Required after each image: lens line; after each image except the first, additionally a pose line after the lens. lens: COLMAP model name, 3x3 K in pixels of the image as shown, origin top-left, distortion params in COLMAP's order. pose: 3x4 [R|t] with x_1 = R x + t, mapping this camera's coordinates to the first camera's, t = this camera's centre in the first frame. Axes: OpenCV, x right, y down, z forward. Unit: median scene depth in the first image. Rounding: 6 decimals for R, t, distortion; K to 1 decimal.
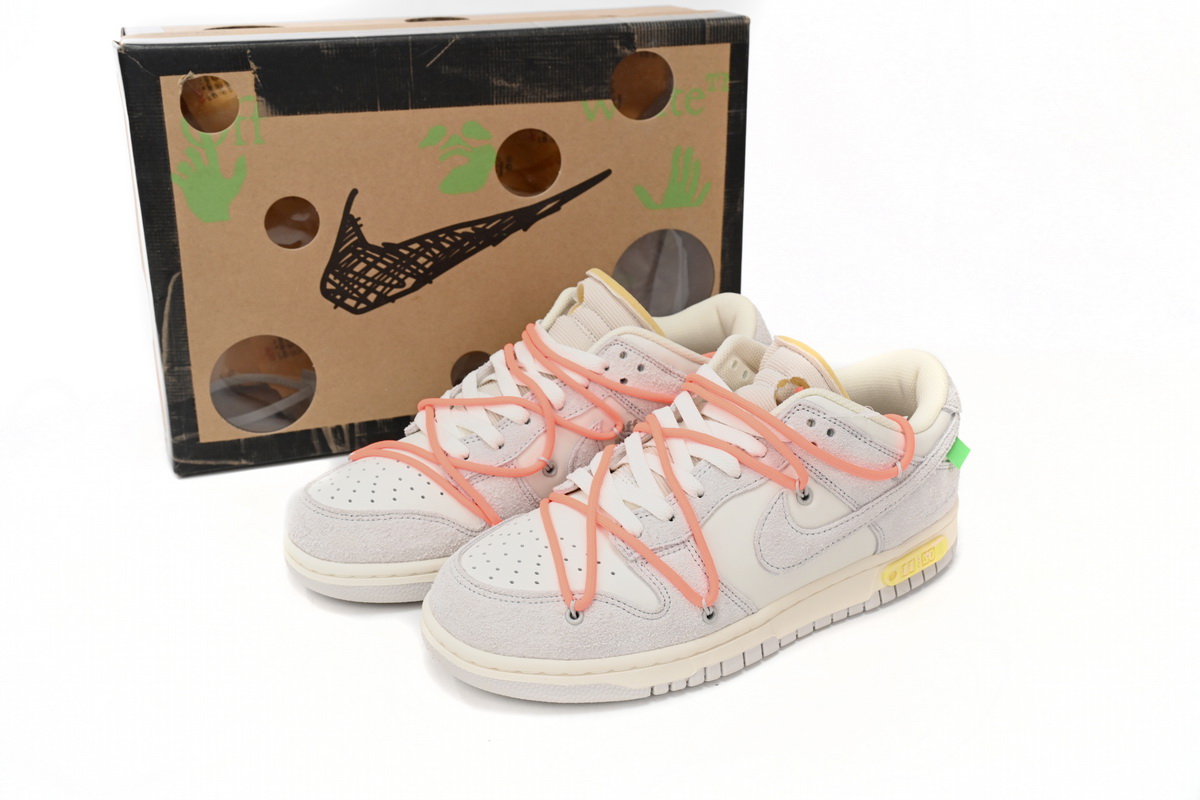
lens RADIAL K [[1342.1, 0, 605.2], [0, 1342.1, 399.3], [0, 0, 1]] dist [-0.016527, 0.000000]
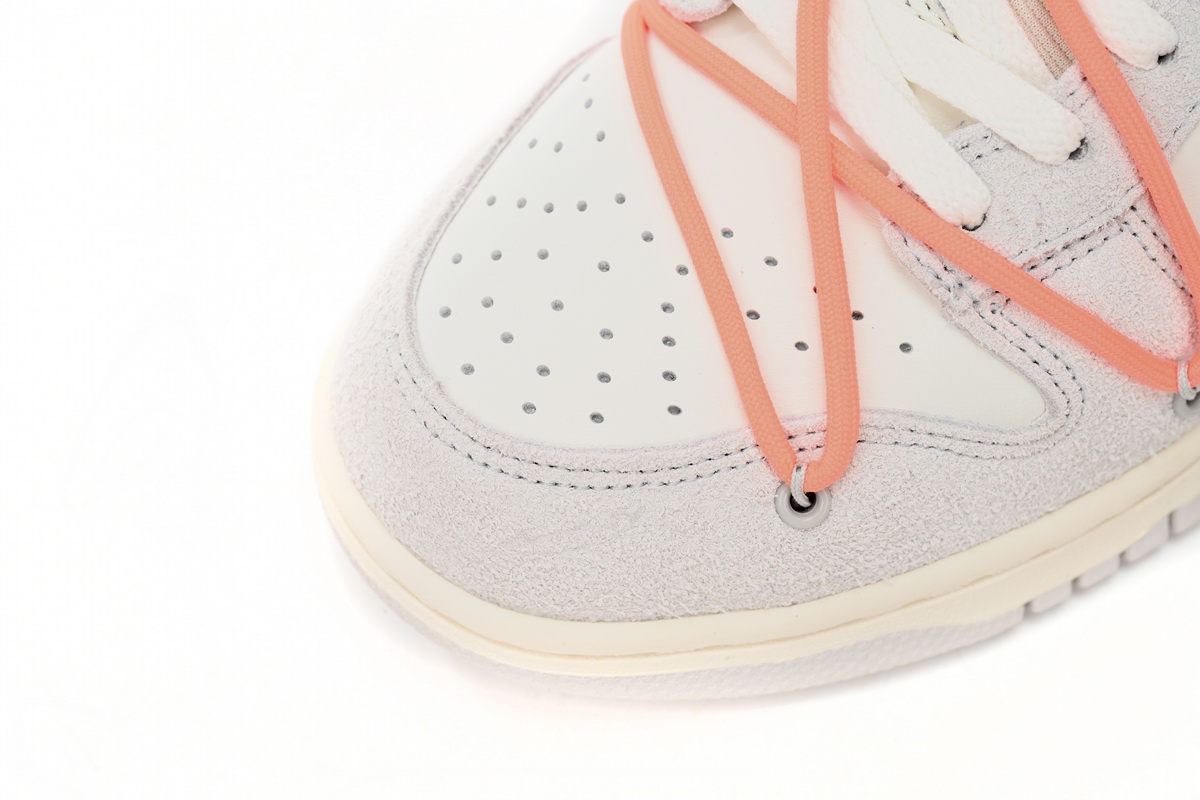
lens RADIAL K [[2870.4, 0, 600.9], [0, 2870.4, 398.3], [0, 0, 1]] dist [-0.019541, 0.000000]
pose [[0.993334, -0.115263, -0.001123, -0.065183], [0.095079, 0.813800, 0.573315, -0.252484], [-0.065168, -0.569600, 0.819334, 0.427845]]
